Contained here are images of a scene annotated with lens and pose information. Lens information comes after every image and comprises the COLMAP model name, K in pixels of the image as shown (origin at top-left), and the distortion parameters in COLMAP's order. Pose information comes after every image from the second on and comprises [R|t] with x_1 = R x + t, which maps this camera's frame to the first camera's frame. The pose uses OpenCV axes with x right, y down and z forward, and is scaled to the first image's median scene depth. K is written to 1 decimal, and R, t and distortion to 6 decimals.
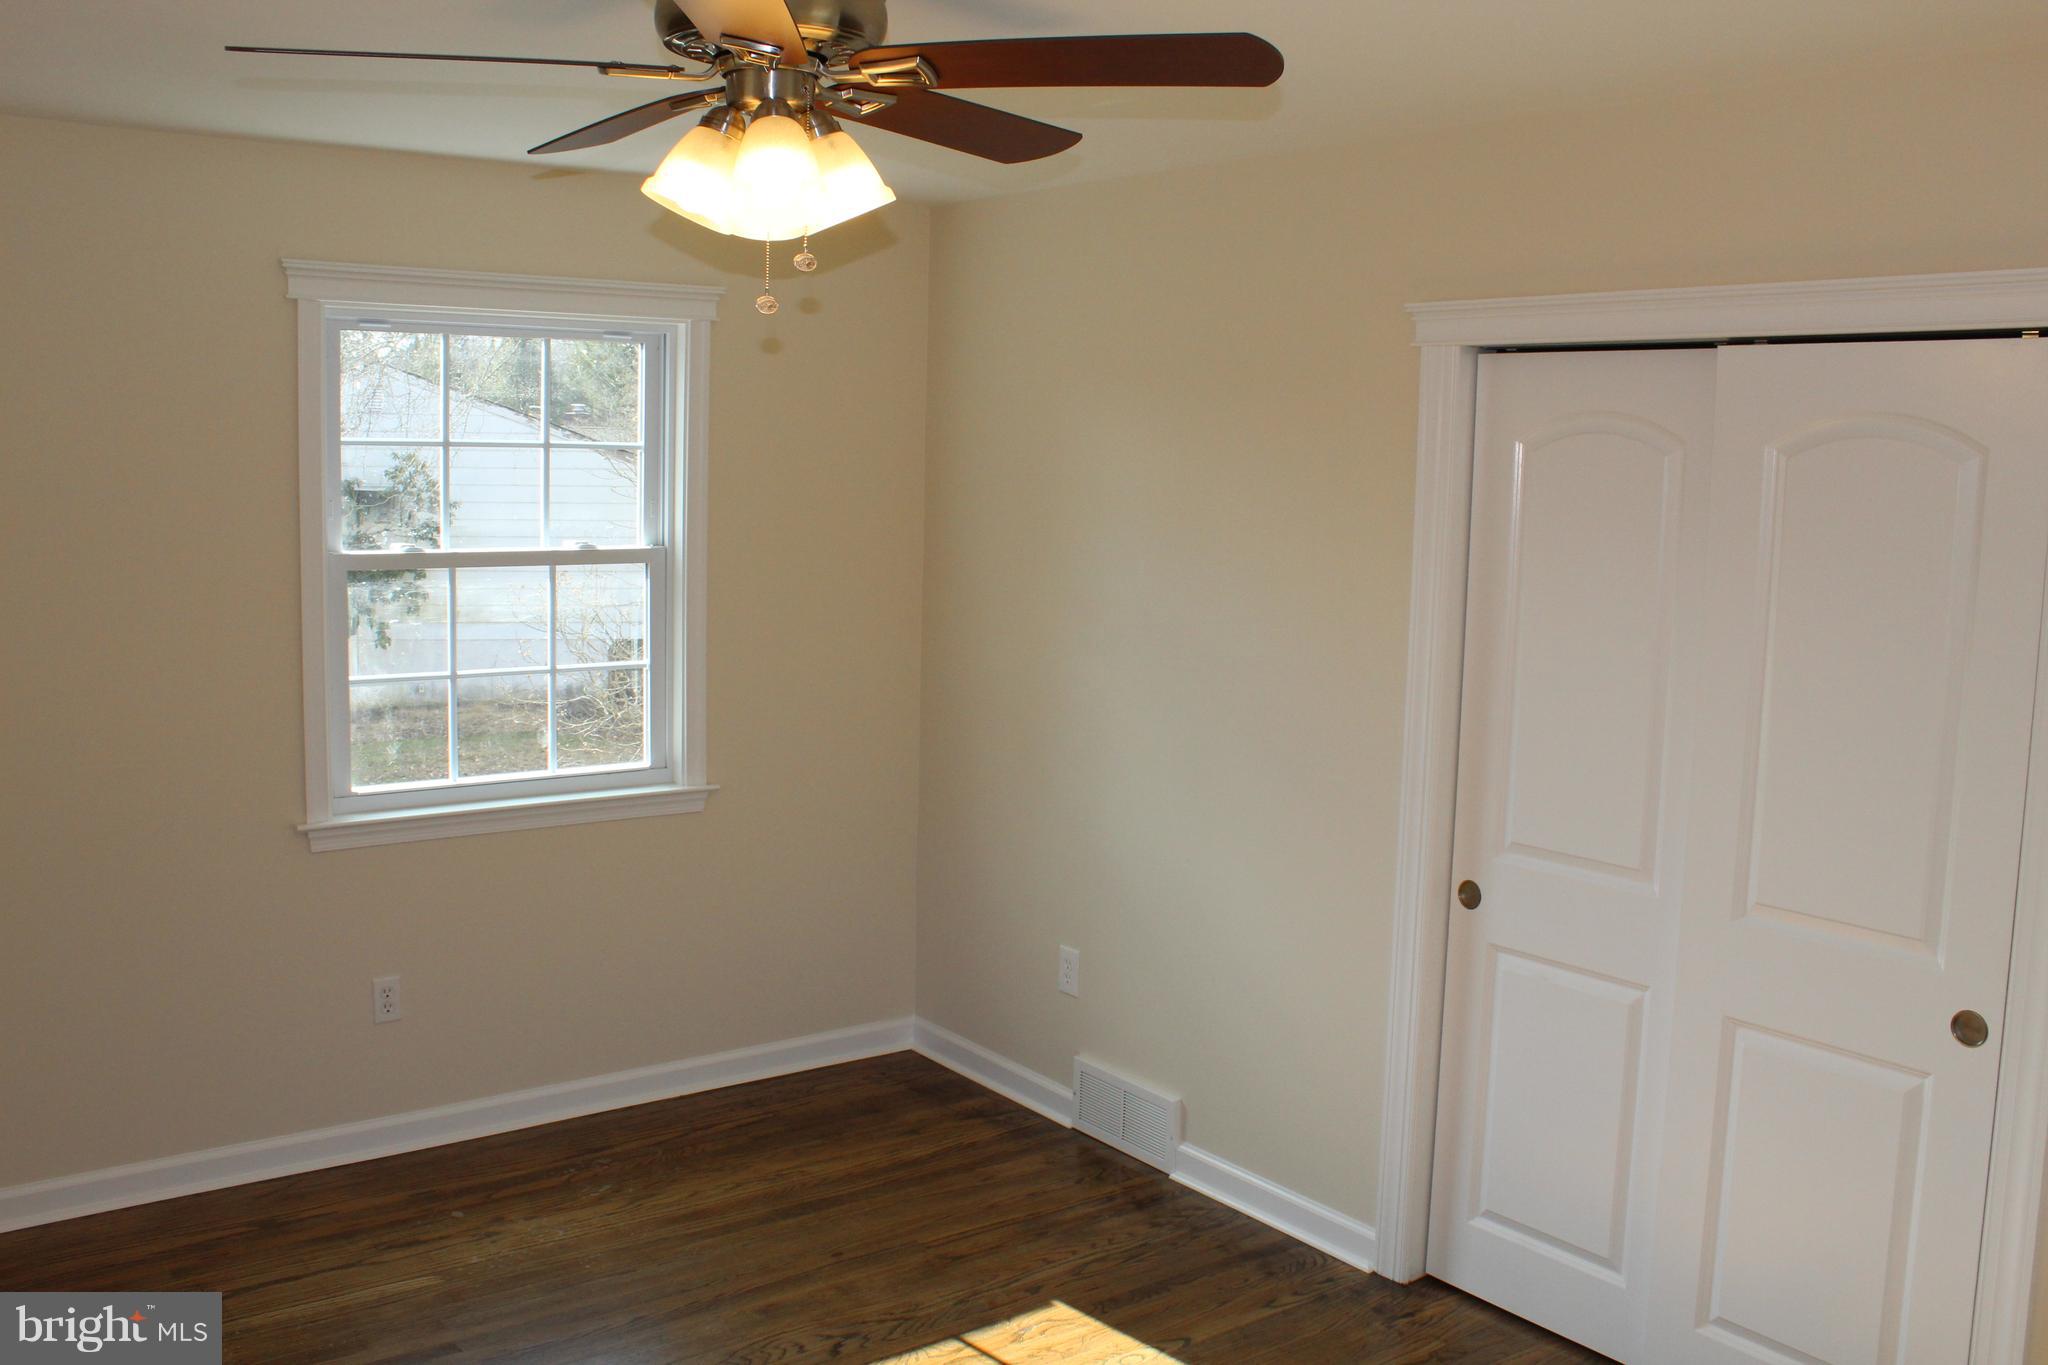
lens RADIAL K [[1847.8, 0, 1023.4], [0, 1847.8, 675.5], [0, 0, 1]] dist [-0.152297, 0.145871]
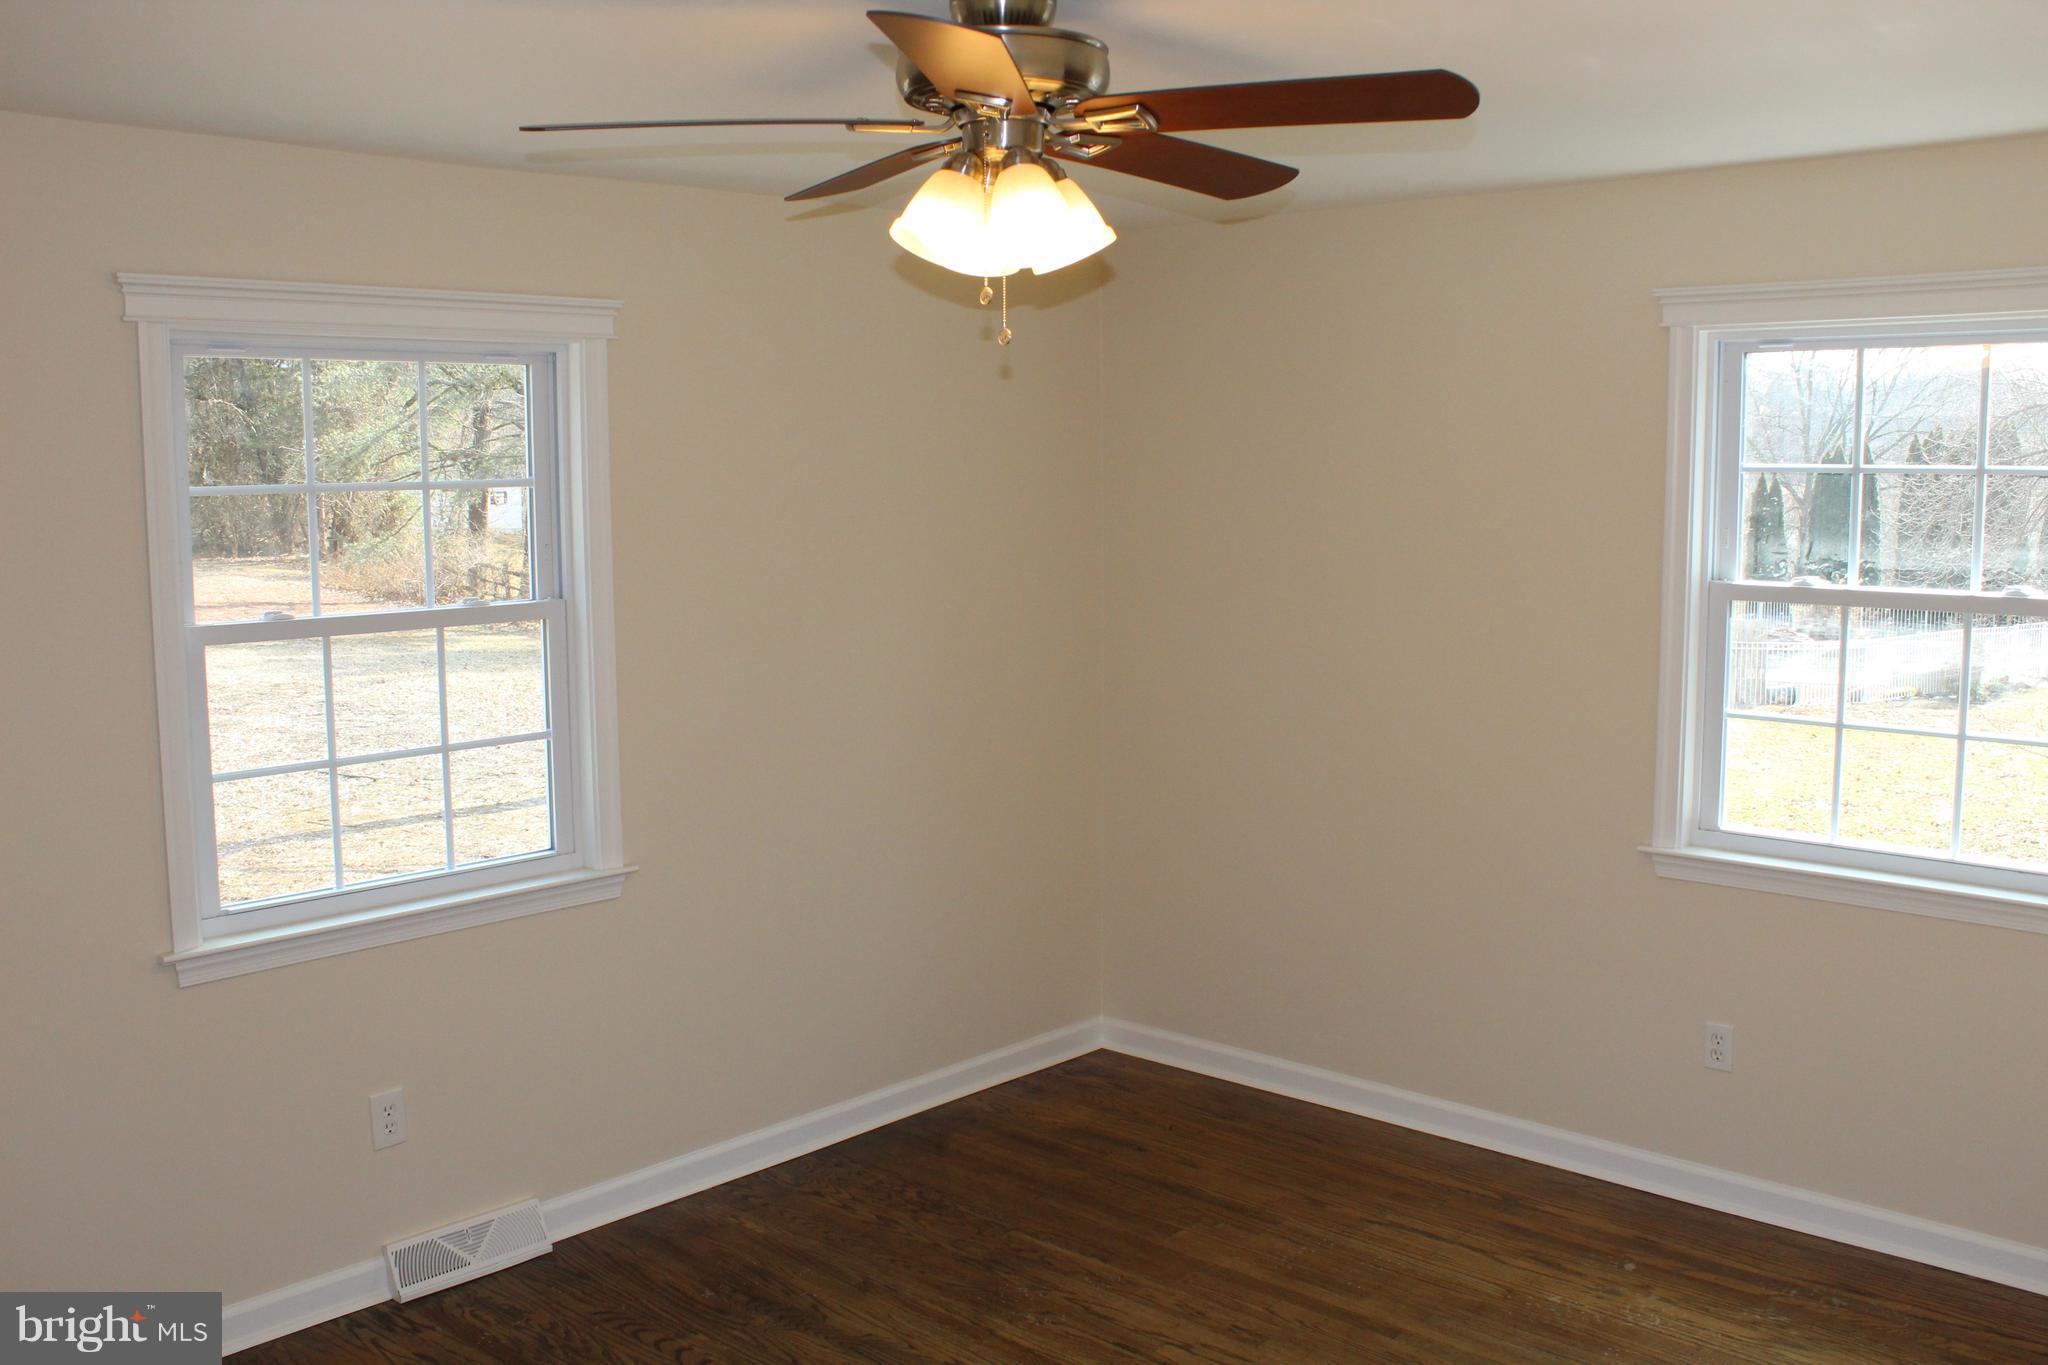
lens RADIAL K [[1847.8, 0, 1018.2], [0, 1847.8, 675.0], [0, 0, 1]] dist [-0.152297, 0.145871]
pose [[0.175745, 0.093054, -0.980028, 0.546418], [-0.112974, 0.990852, 0.073823, -0.049310], [0.977932, 0.097744, 0.184650, 0.475670]]
